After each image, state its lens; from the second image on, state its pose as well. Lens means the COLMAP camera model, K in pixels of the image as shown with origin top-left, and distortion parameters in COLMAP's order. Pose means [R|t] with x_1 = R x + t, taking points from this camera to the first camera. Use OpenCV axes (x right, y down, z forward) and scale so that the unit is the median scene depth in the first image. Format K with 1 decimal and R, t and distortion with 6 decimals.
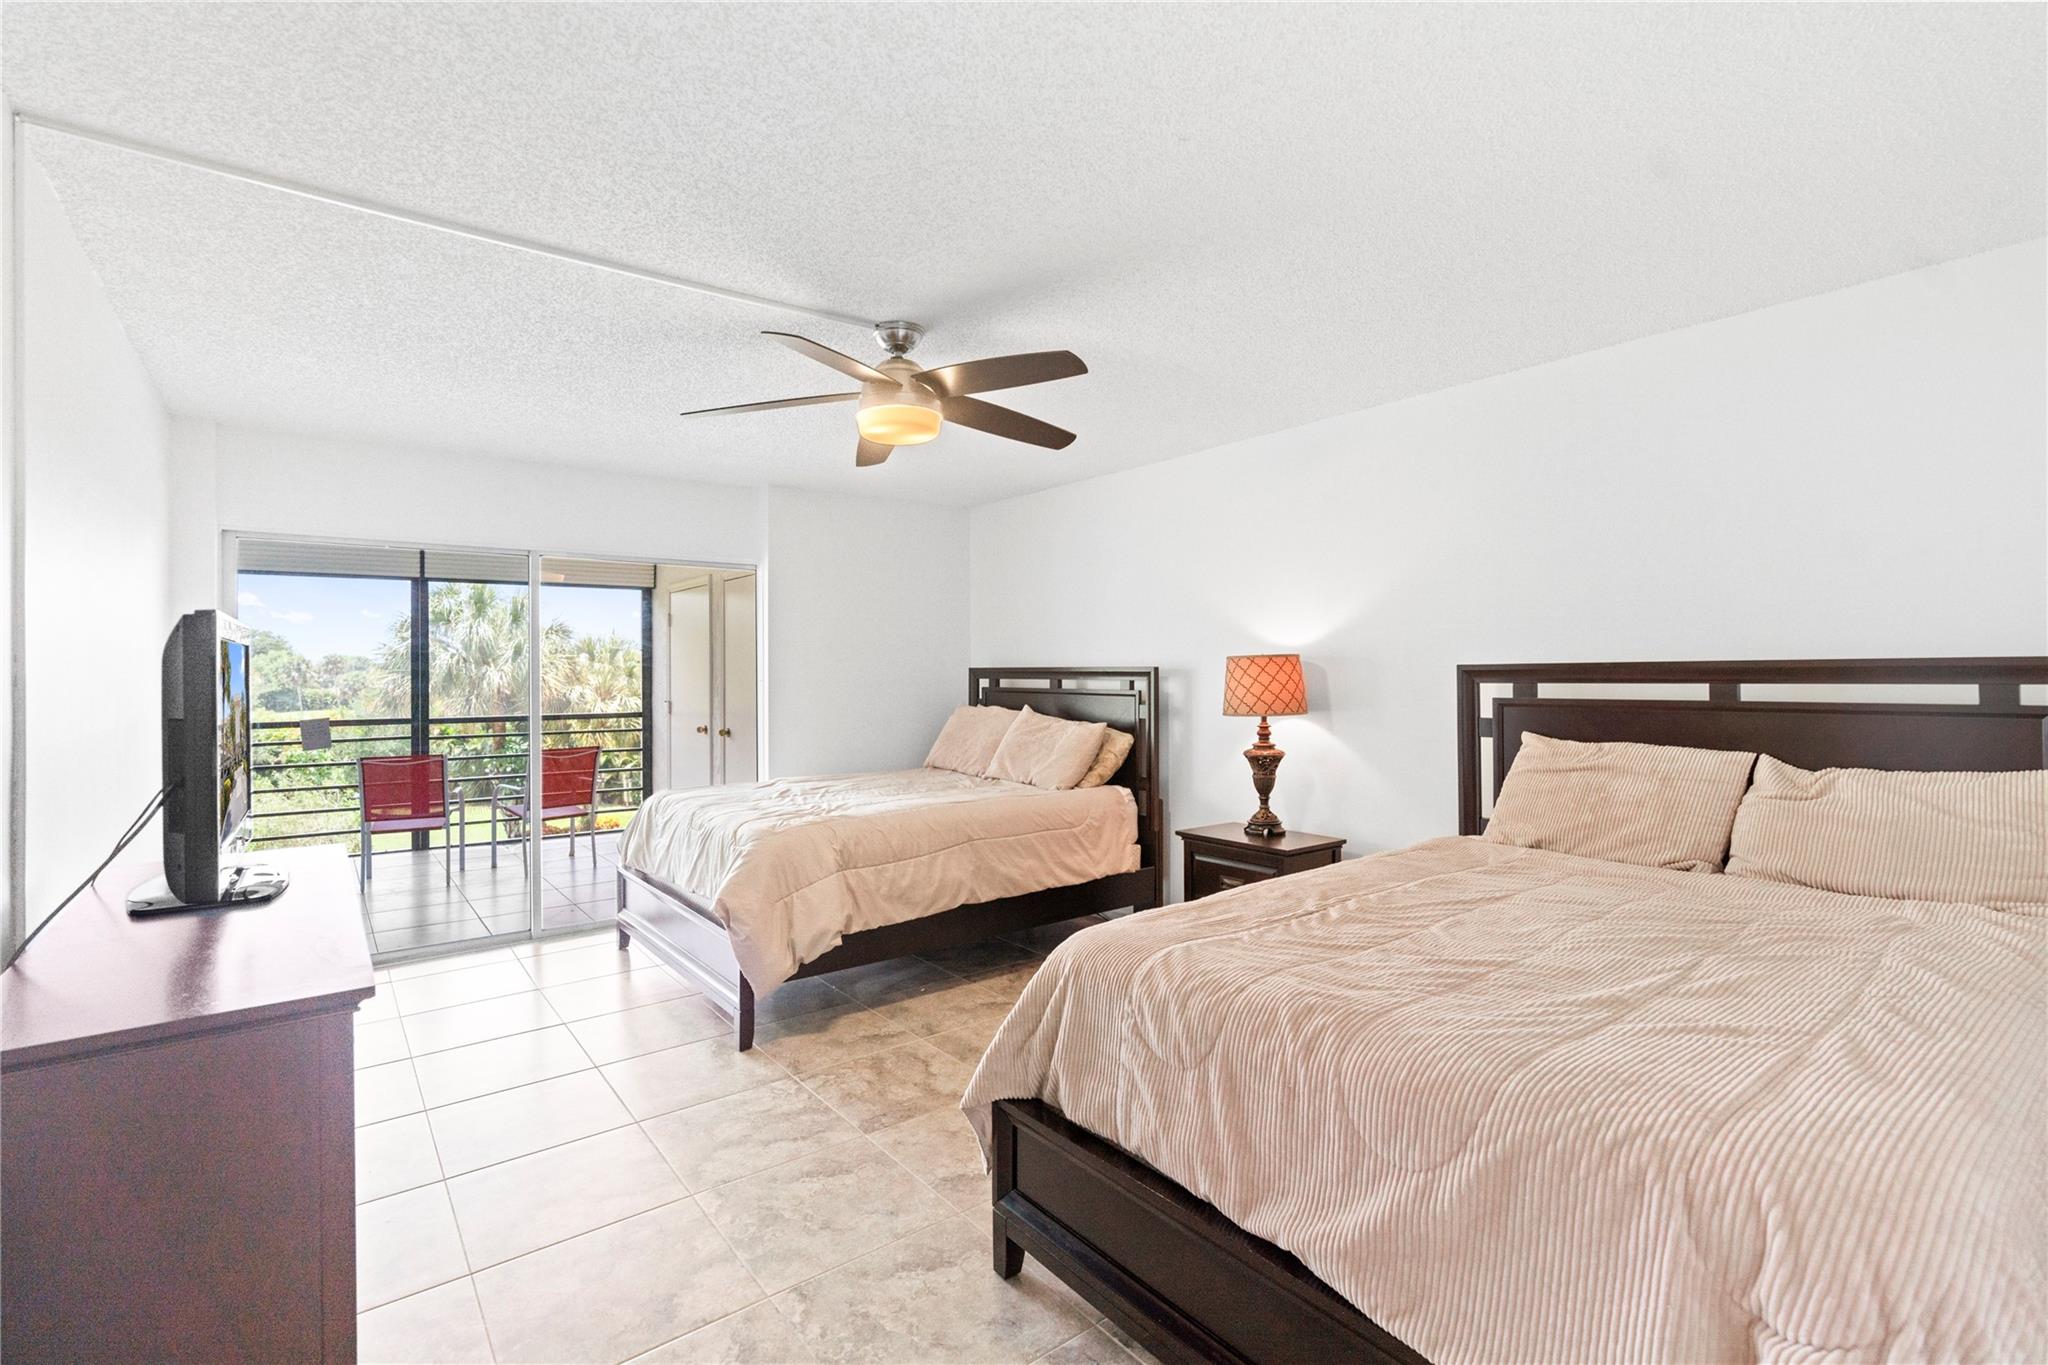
lens RADIAL K [[933.1, 0, 1033.4], [0, 933.1, 676.3], [0, 0, 1]] dist [0.004021, -0.000091]
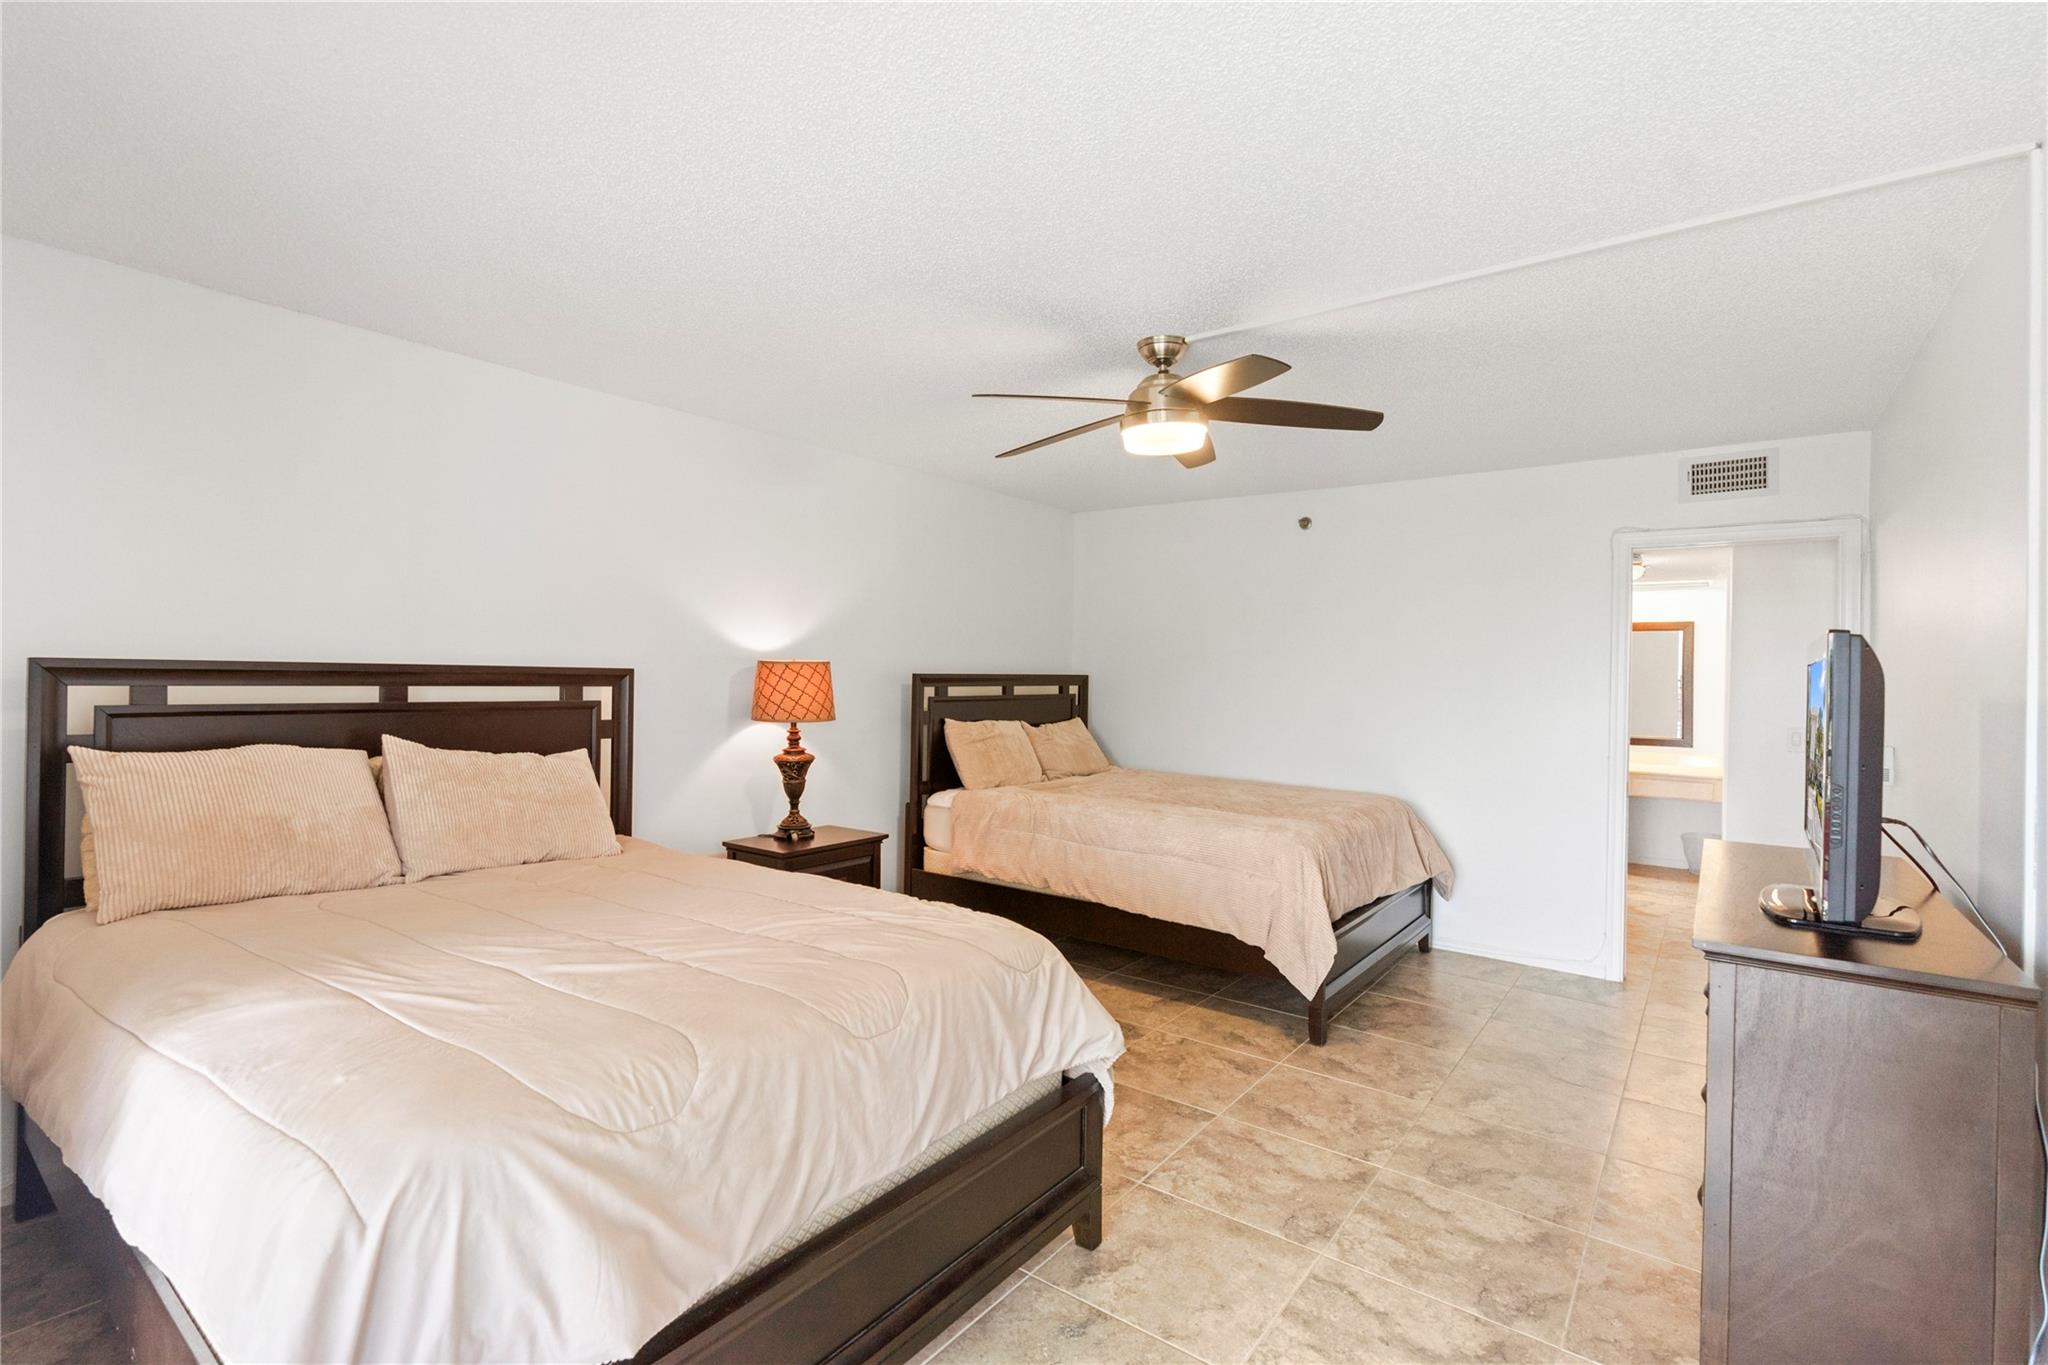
lens RADIAL K [[933.1, 0, 1035.9], [0, 933.1, 684.1], [0, 0, 1]] dist [0.004021, -0.000091]
pose [[-0.264926, -0.004770, 0.964257, -0.793356], [-0.005533, 0.999979, 0.003427, -0.002413], [-0.964253, -0.004427, -0.264946, 1.024014]]
